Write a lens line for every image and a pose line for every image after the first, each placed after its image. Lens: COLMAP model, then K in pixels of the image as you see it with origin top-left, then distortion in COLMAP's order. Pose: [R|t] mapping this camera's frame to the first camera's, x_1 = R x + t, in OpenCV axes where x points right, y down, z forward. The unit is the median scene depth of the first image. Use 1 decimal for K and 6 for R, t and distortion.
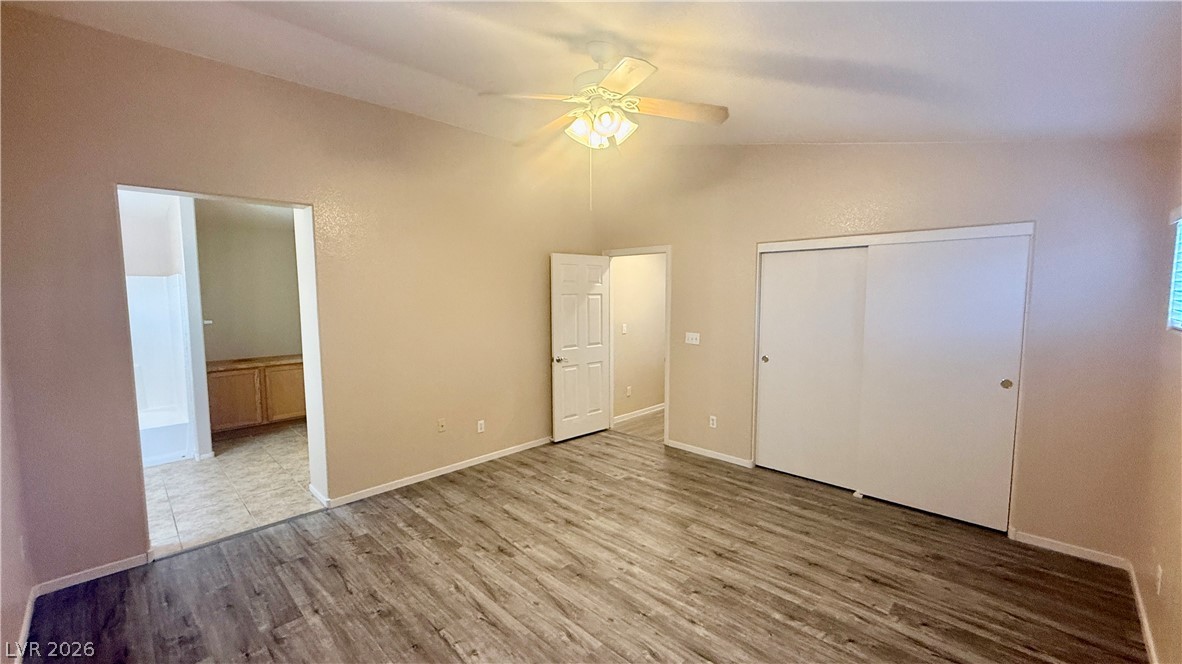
lens RADIAL K [[469.8, 0, 591.2], [0, 469.8, 332.3], [0, 0, 1]] dist [0.000598, -0.000244]
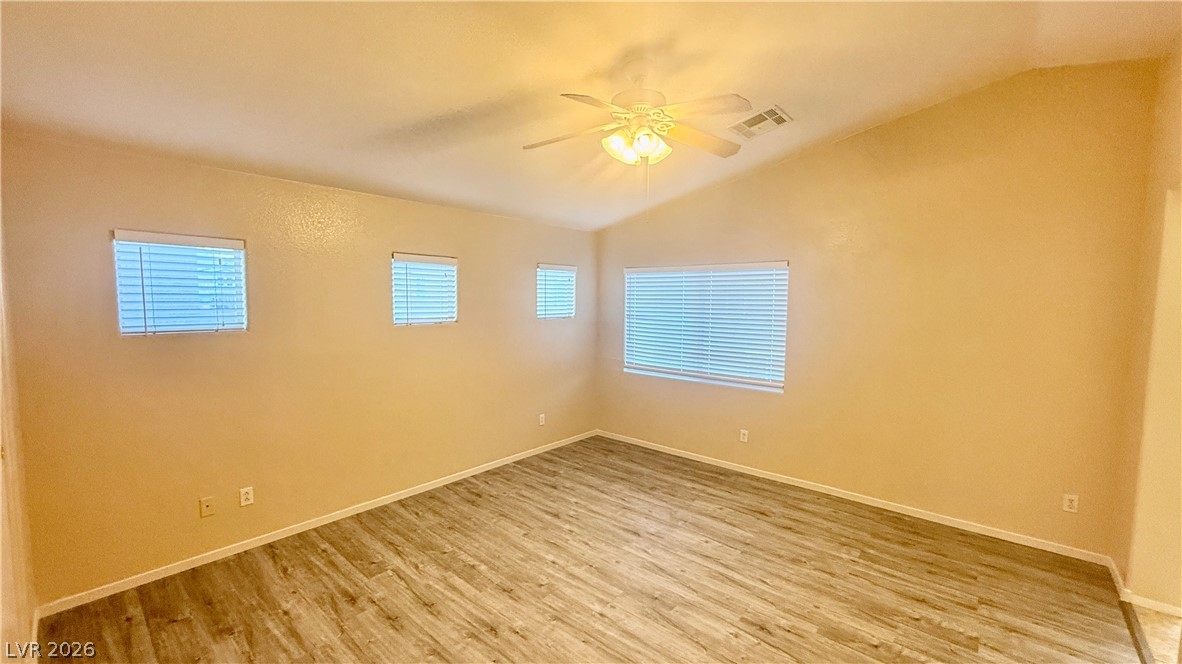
lens RADIAL K [[469.8, 0, 591.6], [0, 469.8, 333.4], [0, 0, 1]] dist [0.000598, -0.000244]
pose [[-0.998236, 0.000064, -0.059377, 0.169349], [-0.009510, 0.986917, 0.160948, -0.181676], [0.058611, 0.161228, -0.985175, 1.934019]]
